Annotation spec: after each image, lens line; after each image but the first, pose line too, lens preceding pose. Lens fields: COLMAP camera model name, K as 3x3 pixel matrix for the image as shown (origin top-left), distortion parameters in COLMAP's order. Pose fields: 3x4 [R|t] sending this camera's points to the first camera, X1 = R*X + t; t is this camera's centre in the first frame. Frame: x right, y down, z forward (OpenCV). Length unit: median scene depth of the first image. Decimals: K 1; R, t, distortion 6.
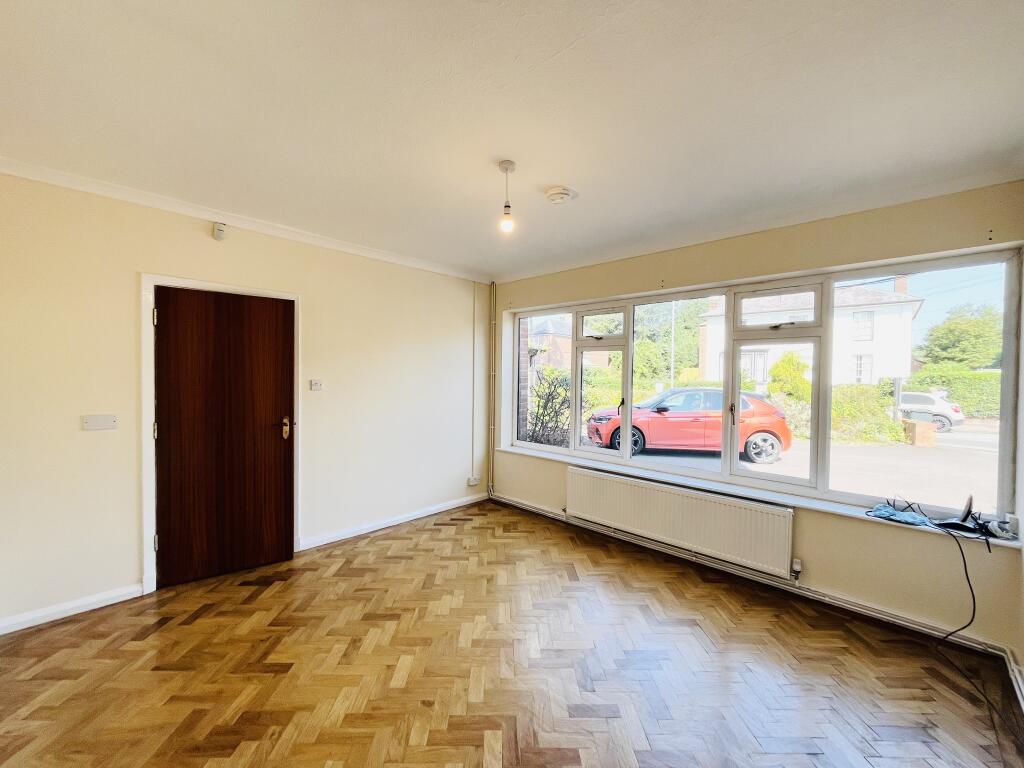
lens RADIAL K [[411.5, 0, 512.0], [0, 411.5, 384.0], [0, 0, 1]] dist [-0.000946, -0.000355]
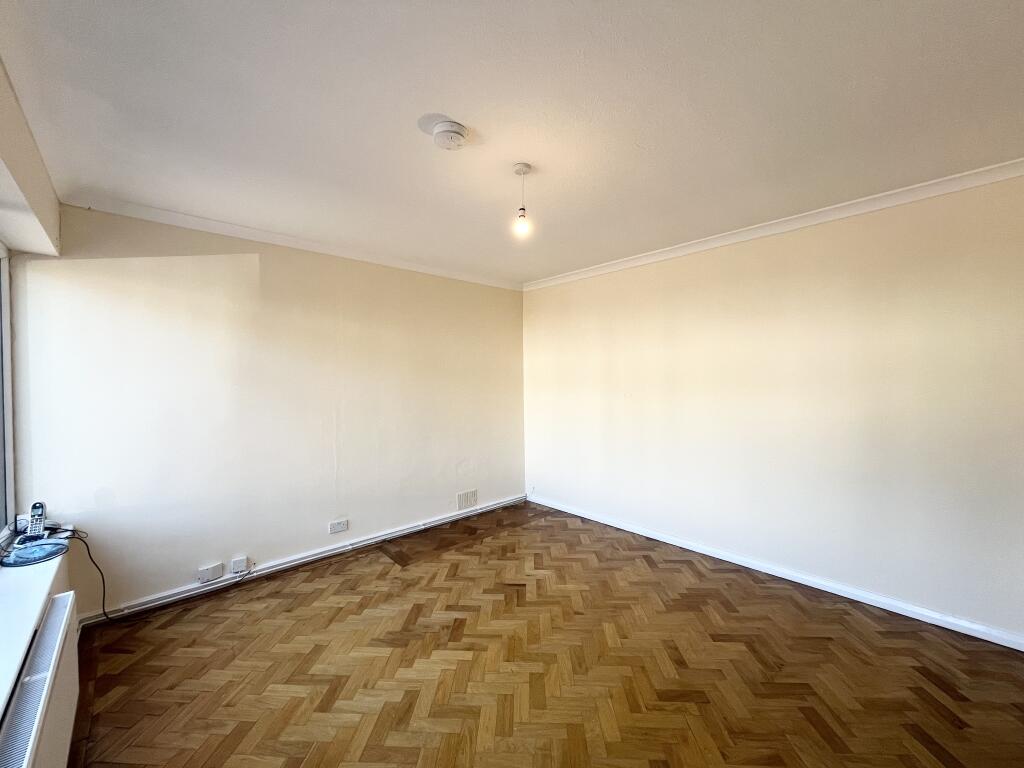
lens RADIAL K [[411.5, 0, 512.0], [0, 411.5, 384.0], [0, 0, 1]] dist [-0.000946, -0.000355]
pose [[-0.998080, -0.006225, 0.061625, -0.050168], [-0.004058, 0.999371, 0.035235, -0.046588], [-0.061805, 0.034917, -0.997477, 2.002271]]
